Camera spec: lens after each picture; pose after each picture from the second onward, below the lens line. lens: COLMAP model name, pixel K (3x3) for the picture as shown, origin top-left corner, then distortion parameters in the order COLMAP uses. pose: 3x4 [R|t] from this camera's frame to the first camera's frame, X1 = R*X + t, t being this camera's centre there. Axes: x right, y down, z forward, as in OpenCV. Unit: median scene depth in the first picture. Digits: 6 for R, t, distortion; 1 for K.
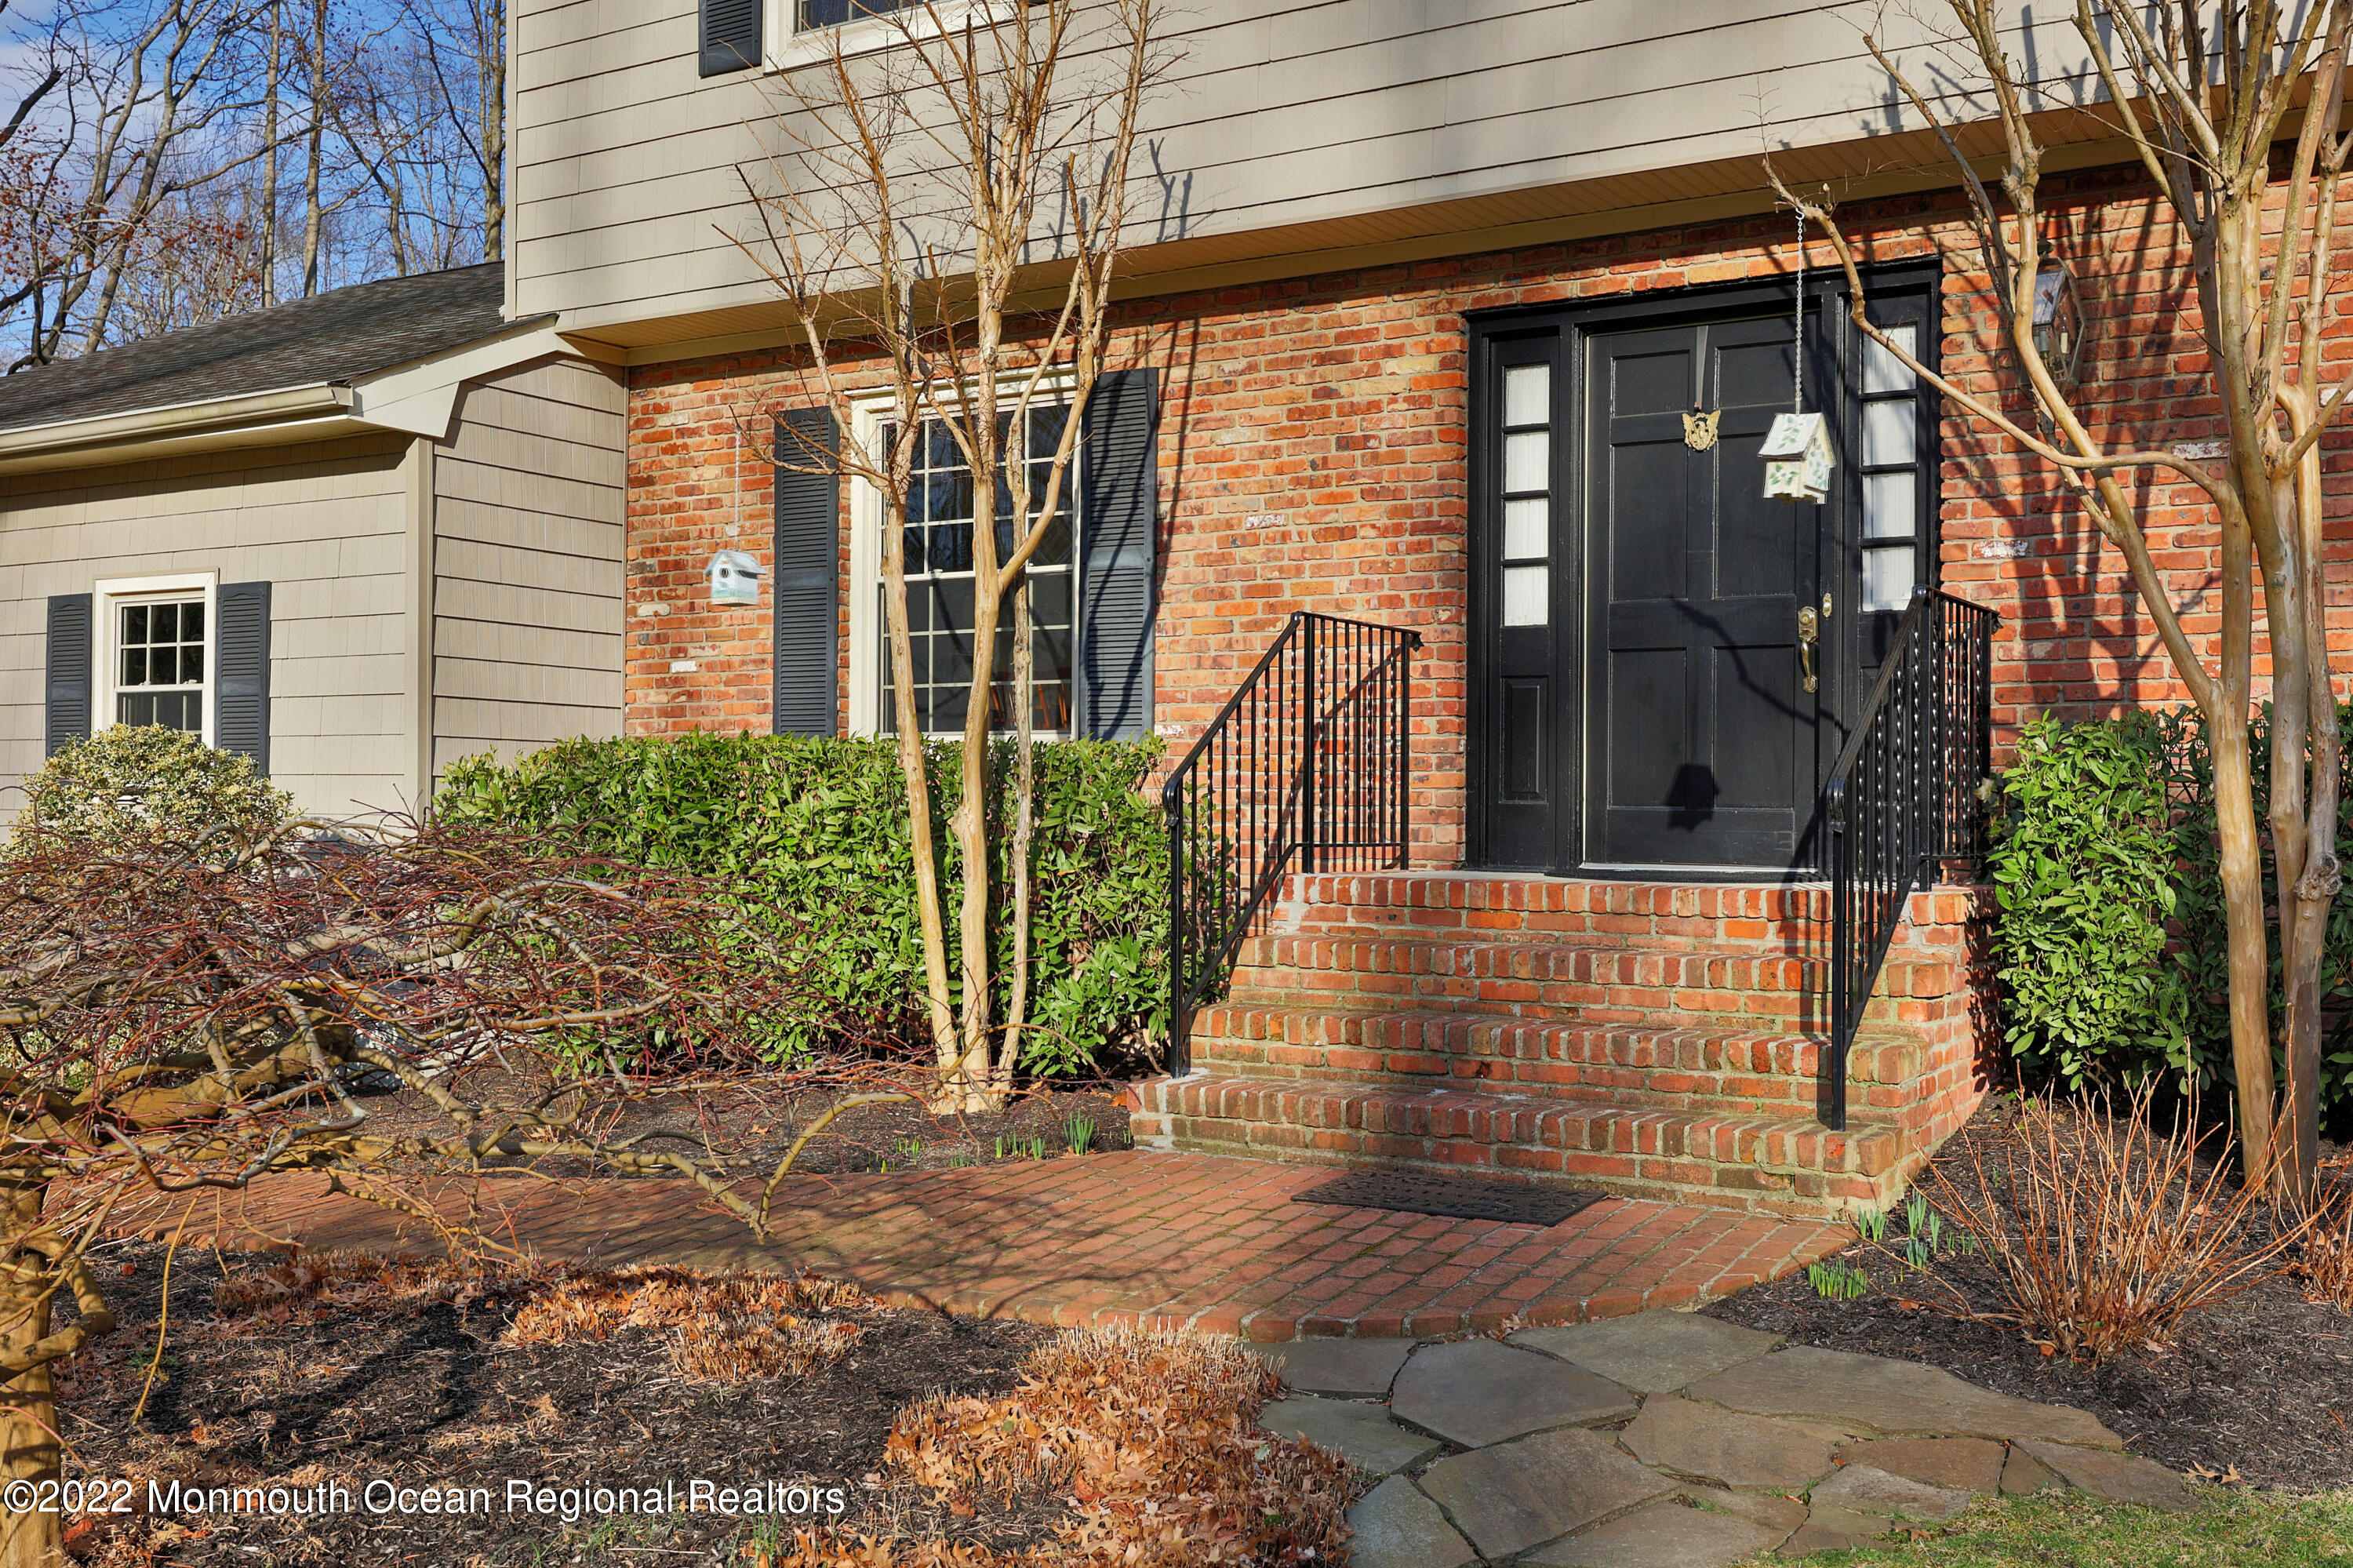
lens RADIAL K [[2360.8, 0, 1176.4], [0, 2360.8, 770.5], [0, 0, 1]] dist [-0.003277, 0.000000]
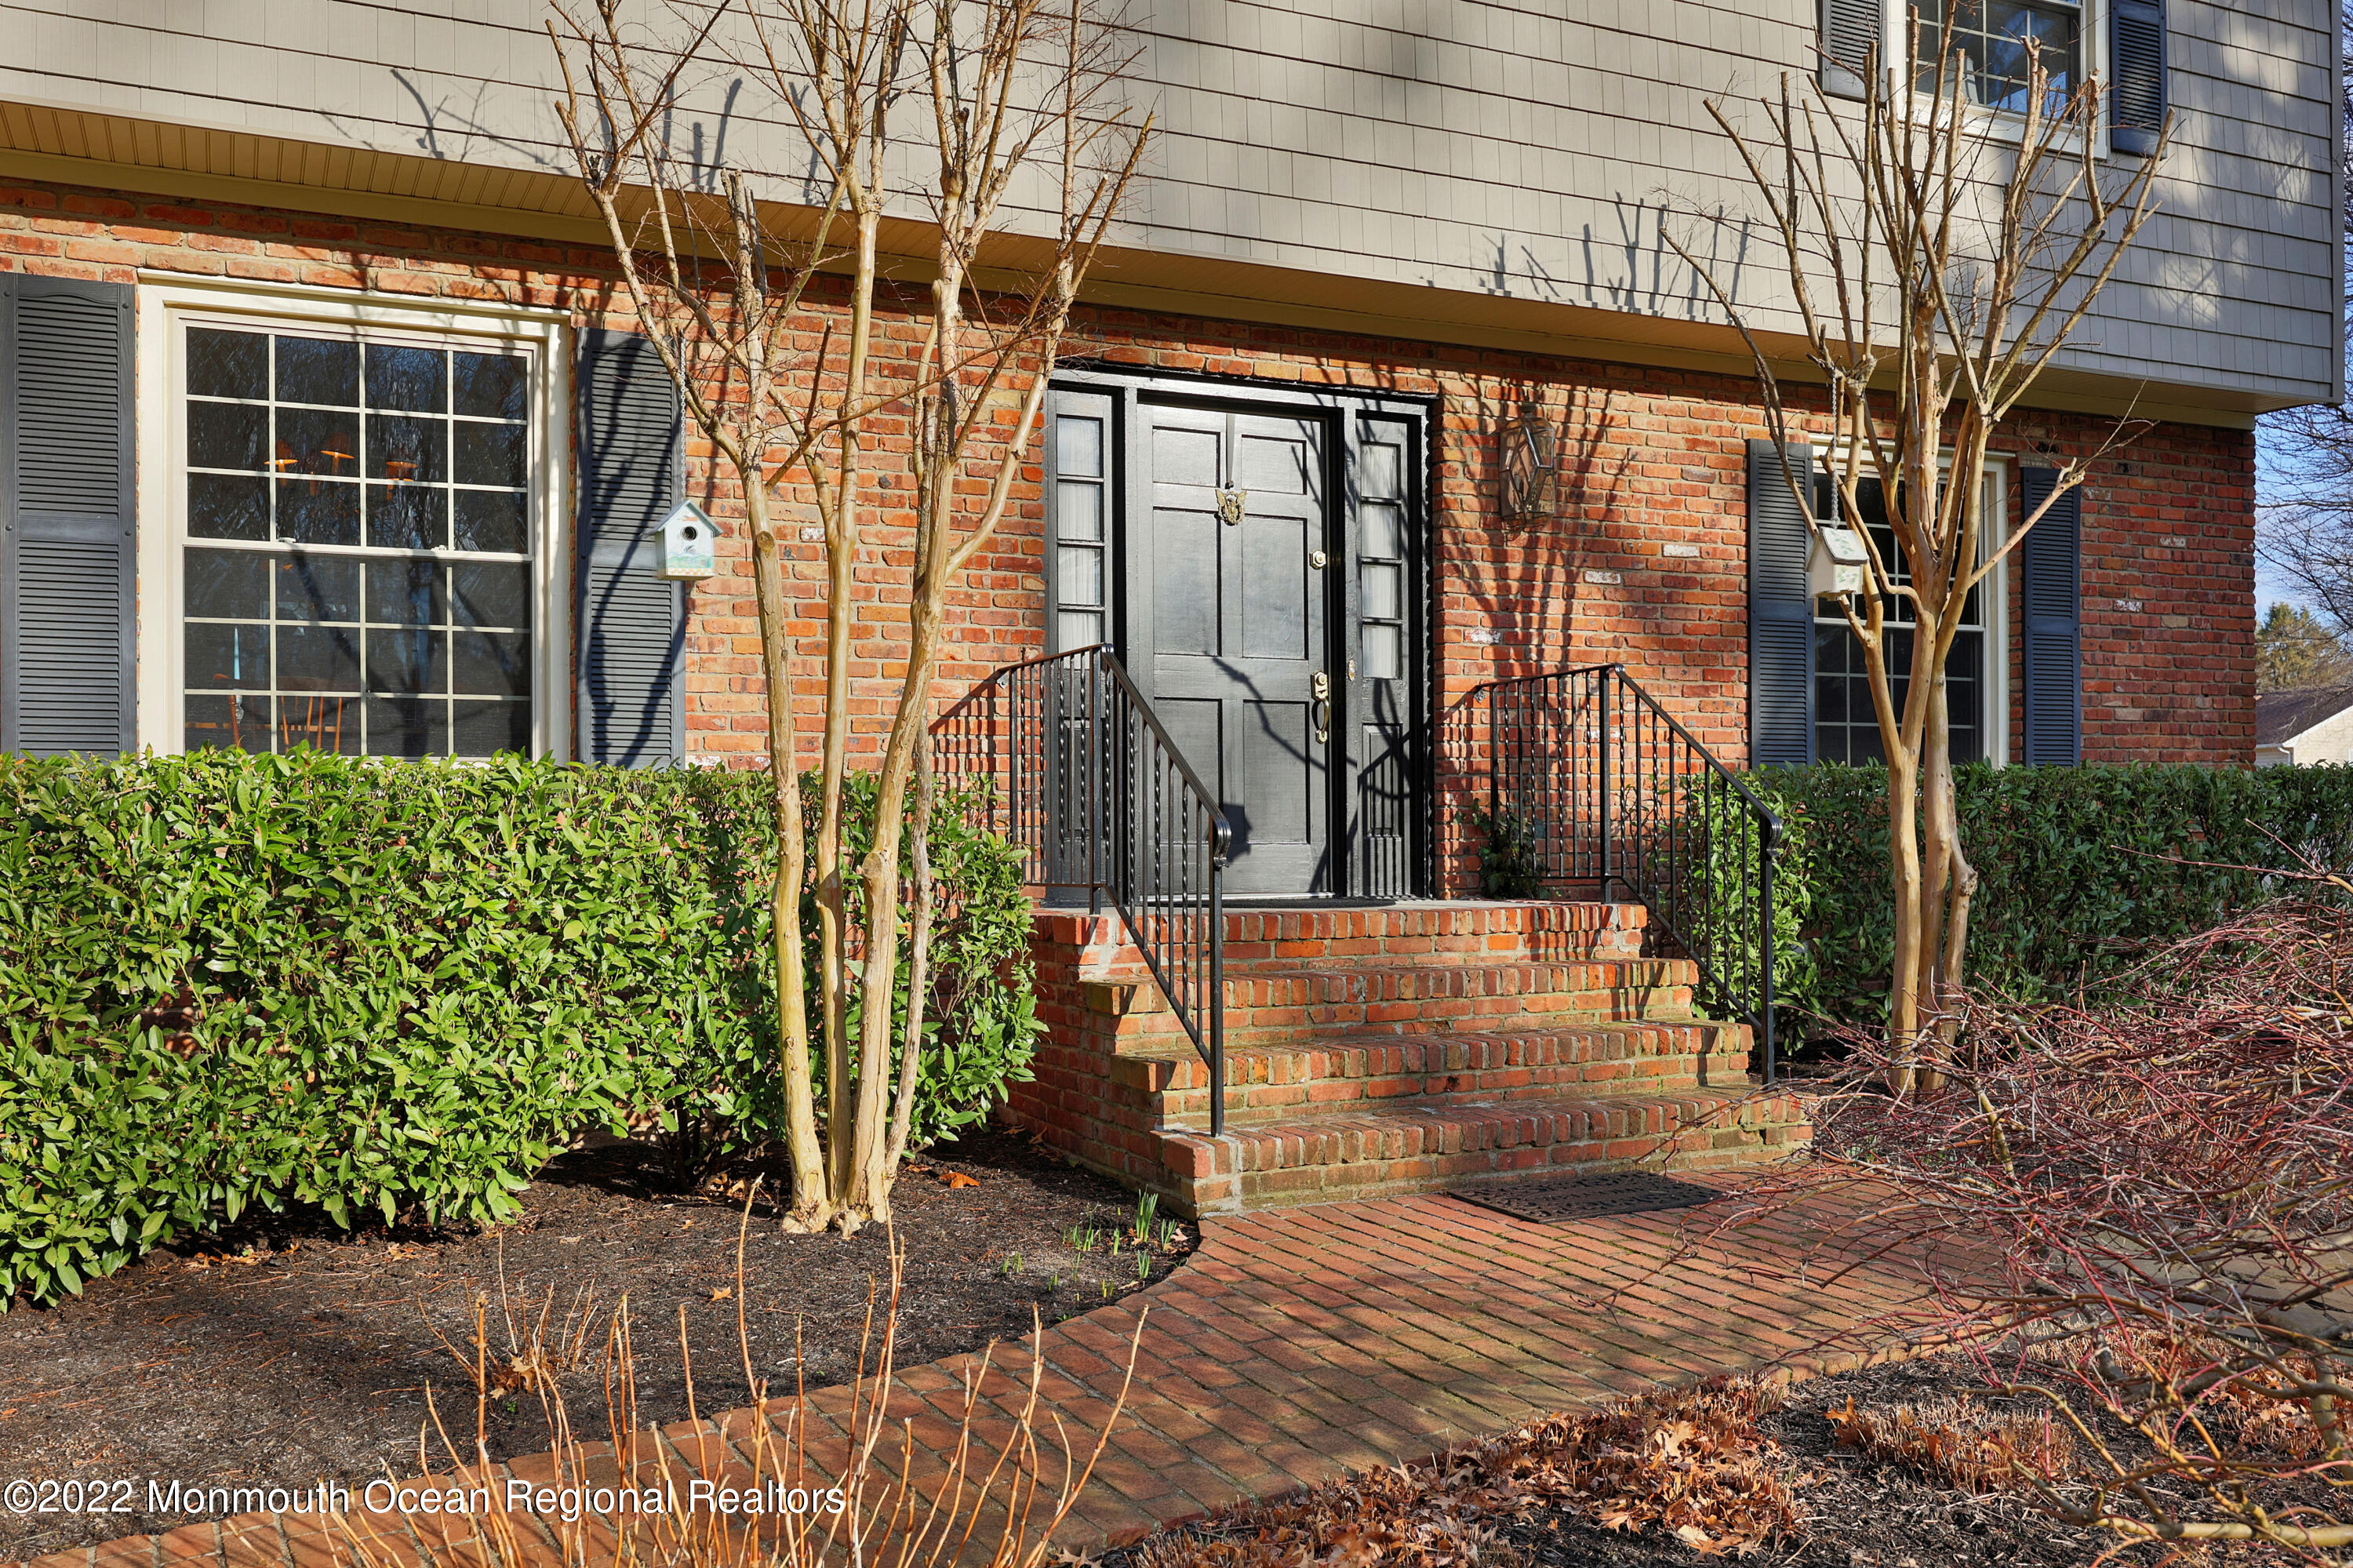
lens RADIAL K [[2021.3, 0, 1175.0], [0, 2021.3, 807.8], [0, 0, 1]] dist [0.012906, 0.001734]
pose [[0.521362, 0.003102, 0.853330, -0.666166], [-0.000409, 0.999994, -0.003385, 0.002751], [-0.853336, 0.001416, 0.521360, 0.568770]]
